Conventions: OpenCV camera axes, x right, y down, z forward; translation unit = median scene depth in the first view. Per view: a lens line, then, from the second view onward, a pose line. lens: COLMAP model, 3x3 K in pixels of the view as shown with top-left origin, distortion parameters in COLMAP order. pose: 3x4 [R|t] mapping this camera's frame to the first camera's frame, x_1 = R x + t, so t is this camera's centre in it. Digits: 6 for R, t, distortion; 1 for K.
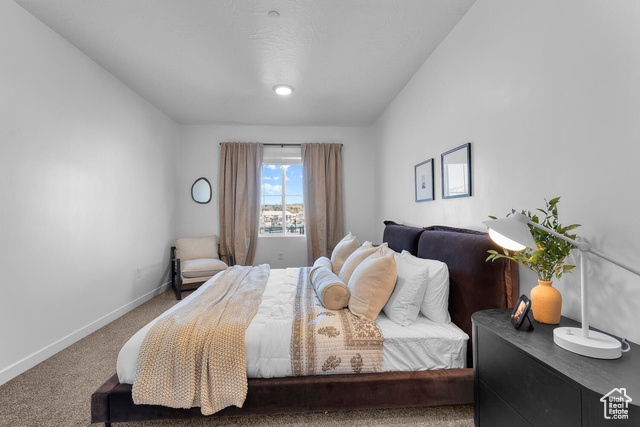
lens RADIAL K [[283.5, 0, 319.3], [0, 283.5, 212.1], [0, 0, 1]] dist [-0.009271, 0.001187]
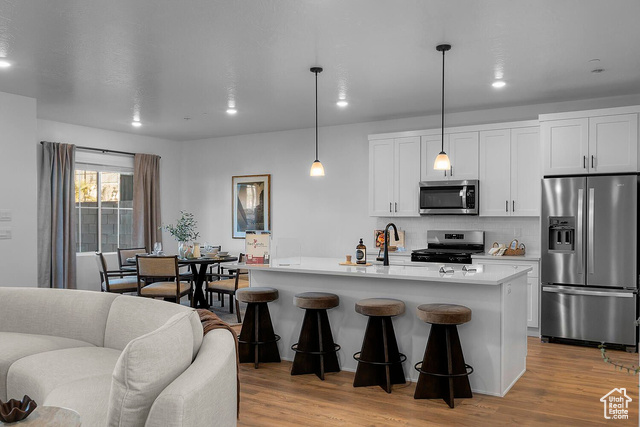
lens RADIAL K [[543.3, 0, 315.3], [0, 543.3, 222.6], [0, 0, 1]] dist [-0.006421, 0.013068]
pose [[0.592856, -0.002607, 0.805304, -1.323800], [-0.002176, 0.999986, 0.004840, -0.024474], [-0.805305, -0.004622, 0.592842, -0.658218]]
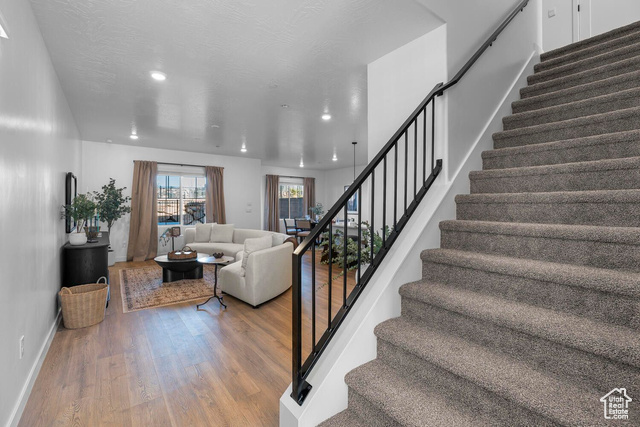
lens RADIAL K [[283.5, 0, 320.9], [0, 283.5, 205.4], [0, 0, 1]] dist [-0.009271, 0.001187]
pose [[0.839405, 0.002904, 0.543499, -1.323833], [-0.003289, 0.999995, -0.000264, -0.024011], [-0.543497, -0.001565, 0.839410, -1.120387]]
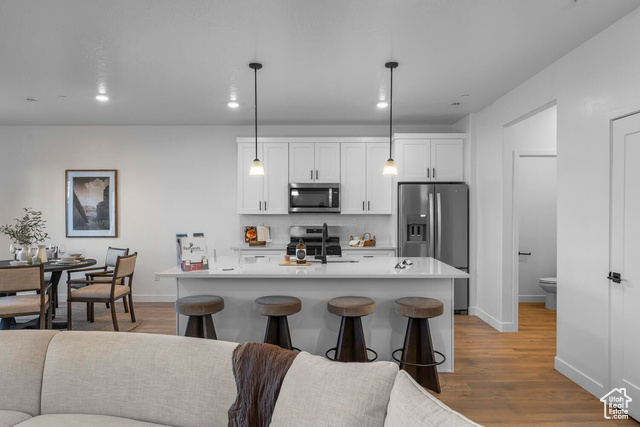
lens RADIAL K [[431.4, 0, 320.8], [0, 431.4, 212.9], [0, 0, 1]] dist [-0.000582, 0.005388]
pose [[0.084874, -0.001475, 0.996391, -1.265796], [0.000490, 0.999999, 0.001438, -0.042378], [-0.996392, 0.000366, 0.084875, -0.160062]]
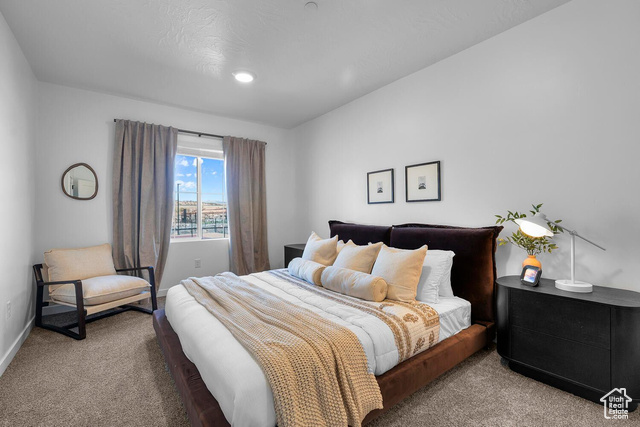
lens RADIAL K [[283.5, 0, 321.9], [0, 283.5, 210.0], [0, 0, 1]] dist [-0.009271, 0.001187]
pose [[0.838521, 0.004894, 0.544847, -0.340444], [-0.001316, 0.999975, -0.006958, -0.001129], [-0.544868, 0.005117, 0.838506, 0.092566]]
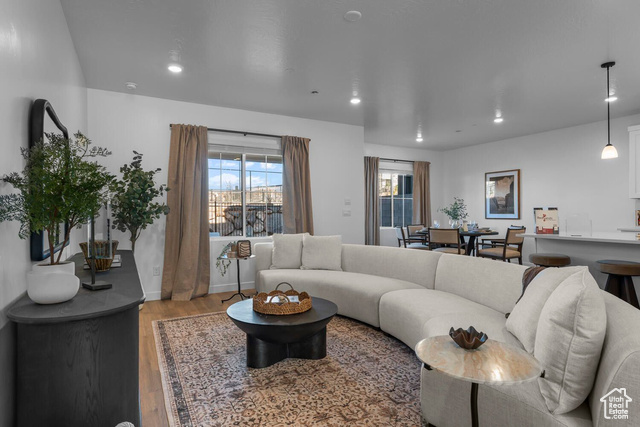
lens RADIAL K [[347.1, 0, 318.5], [0, 347.1, 215.1], [0, 0, 1]] dist [-0.009460, -0.000065]
pose [[0.908120, -0.006594, 0.418657, -1.381002], [0.003668, 0.999963, 0.007792, 0.012396], [-0.418693, -0.005540, 0.908111, -0.427852]]
